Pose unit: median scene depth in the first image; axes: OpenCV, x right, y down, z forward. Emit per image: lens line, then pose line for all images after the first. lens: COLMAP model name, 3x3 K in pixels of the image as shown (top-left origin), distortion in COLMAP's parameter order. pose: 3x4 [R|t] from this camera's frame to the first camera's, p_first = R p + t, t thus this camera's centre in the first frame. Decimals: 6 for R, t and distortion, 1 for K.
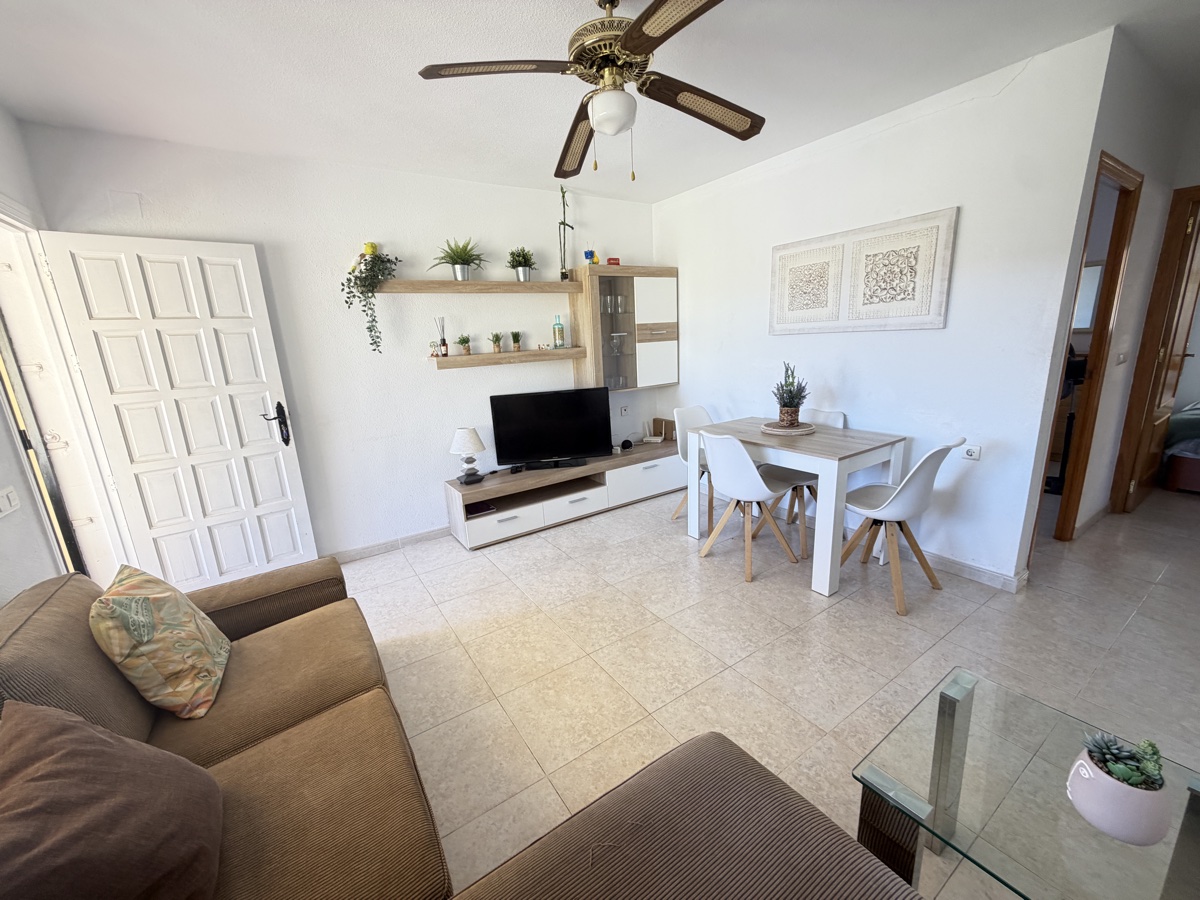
lens RADIAL K [[477.7, 0, 598.0], [0, 477.7, 452.2], [0, 0, 1]] dist [0.000662, -0.000120]
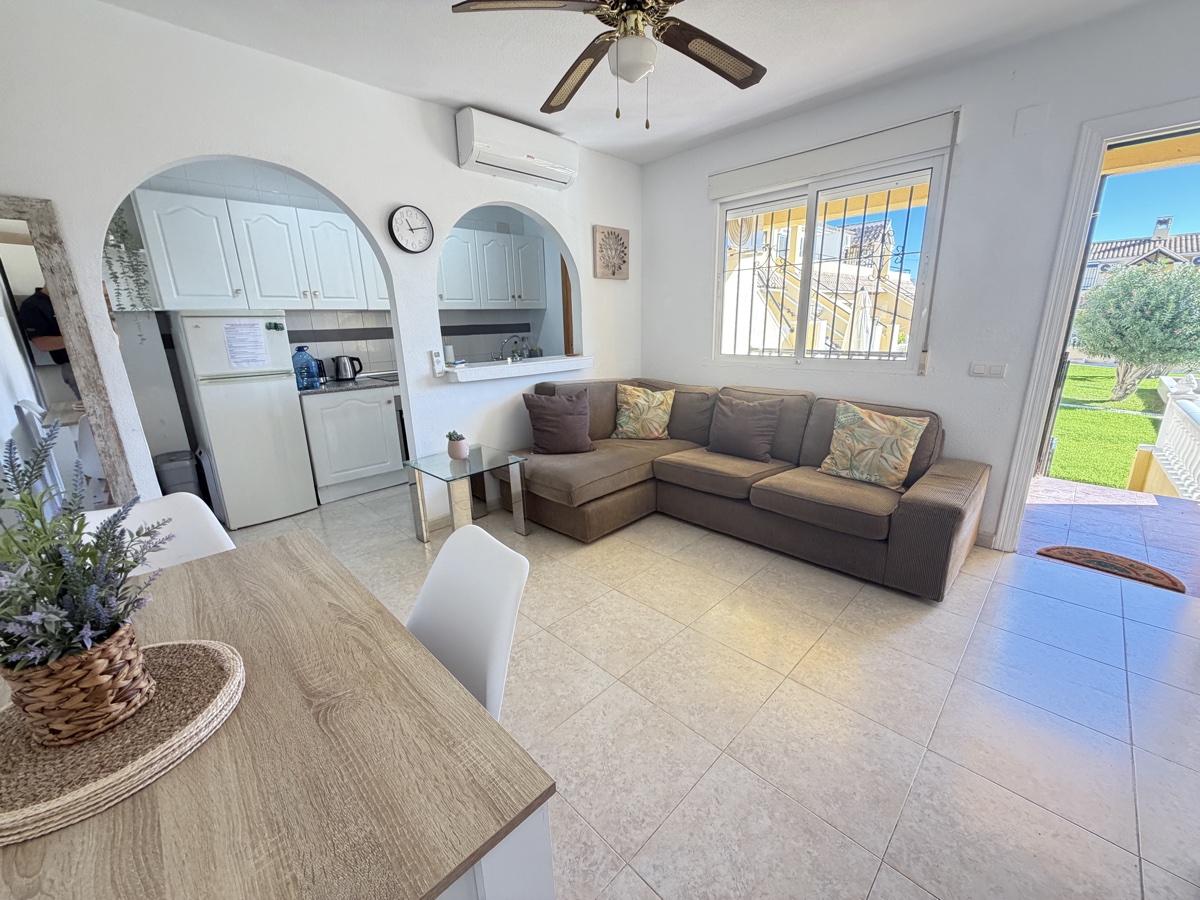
lens RADIAL K [[477.7, 0, 598.0], [0, 477.7, 452.2], [0, 0, 1]] dist [0.000662, -0.000120]
pose [[-0.977306, 0.127724, -0.168995, 0.179337], [0.028348, 0.869460, 0.493190, -0.234958], [0.209927, 0.477207, -0.853349, 1.066301]]
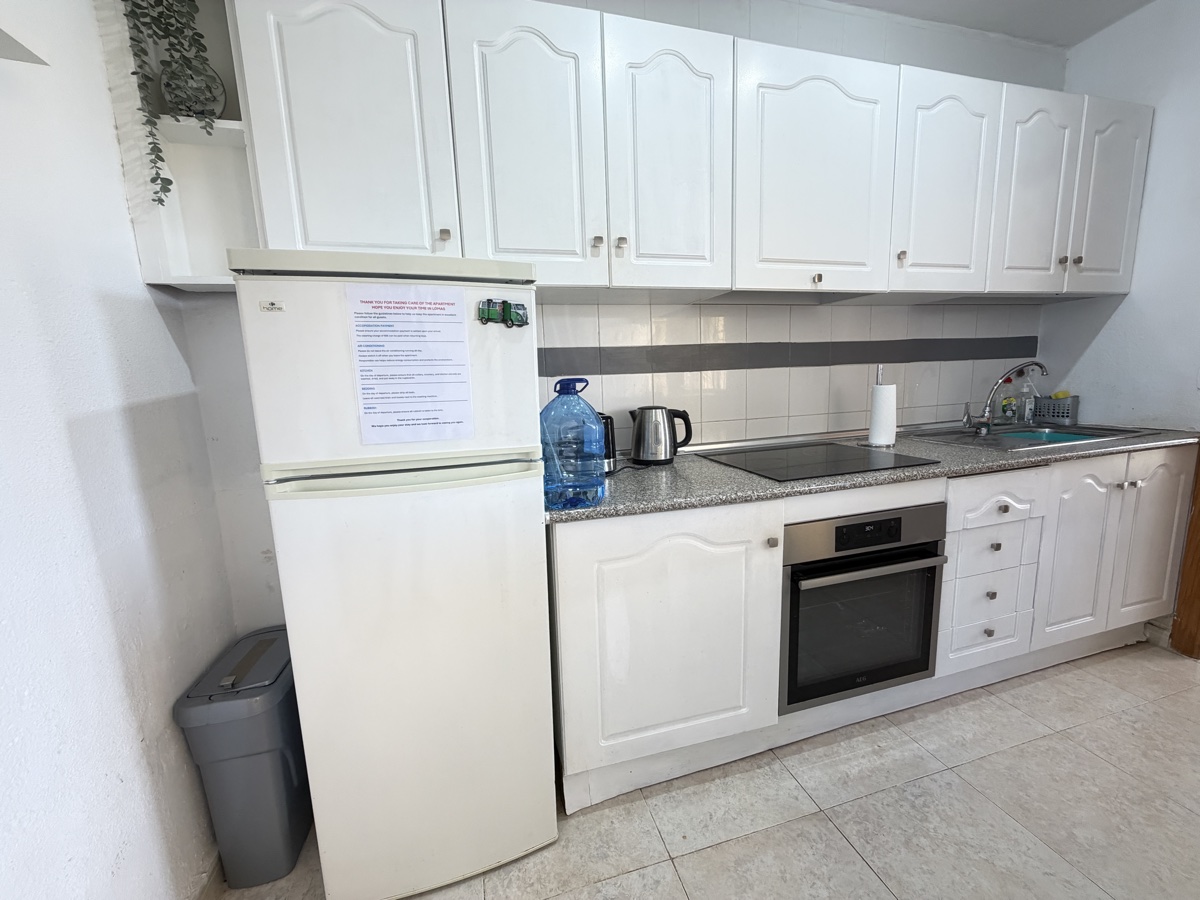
lens RADIAL K [[477.7, 0, 598.0], [0, 477.7, 452.2], [0, 0, 1]] dist [0.000662, -0.000120]
pose [[-0.949565, 0.041574, 0.310802, 0.470778], [0.158302, 0.919151, 0.360697, -0.020956], [-0.270678, 0.391706, -0.879375, 0.279451]]
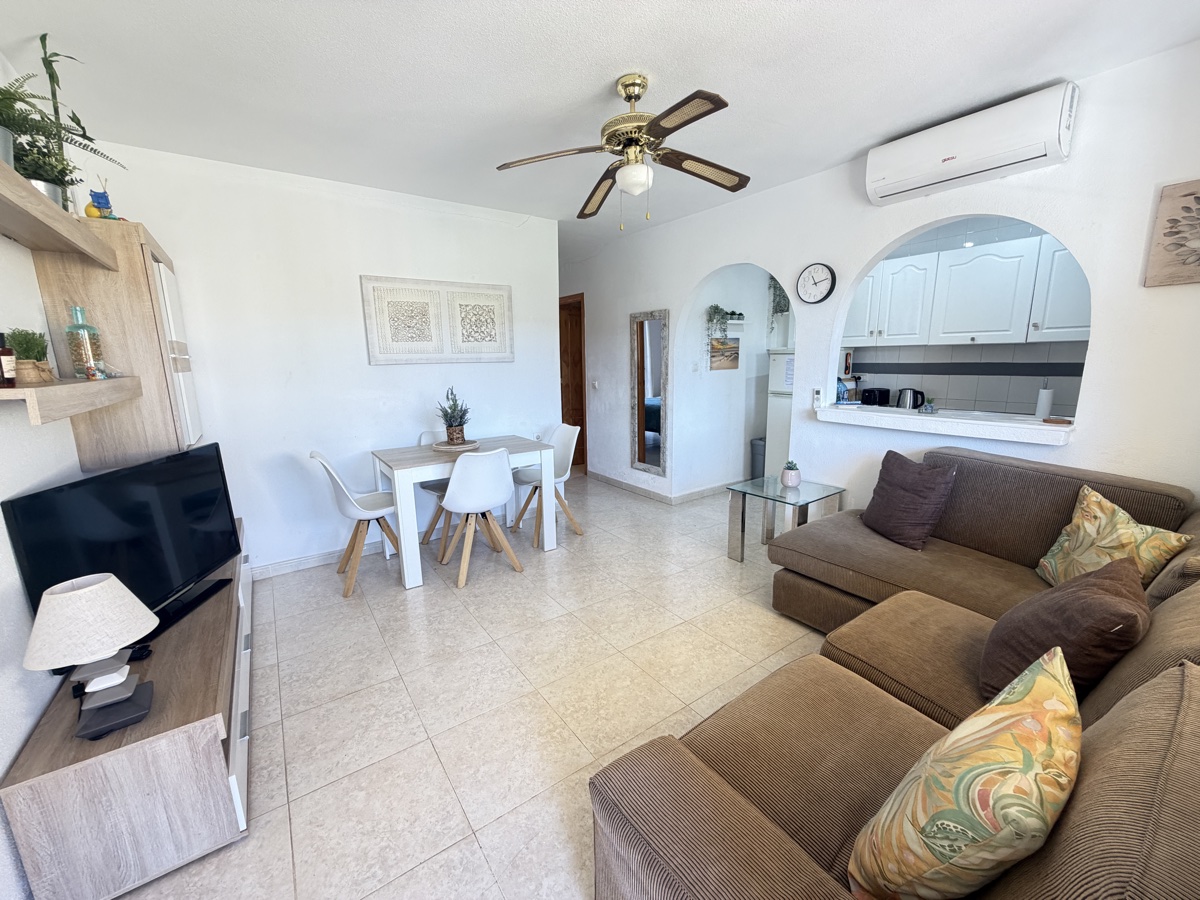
lens RADIAL K [[477.7, 0, 598.0], [0, 477.7, 452.2], [0, 0, 1]] dist [0.000662, -0.000120]
pose [[-0.030071, -0.139150, 0.989815, -0.651398], [0.255884, 0.956192, 0.142197, -0.099152], [-0.966240, 0.257554, 0.006852, 0.613723]]
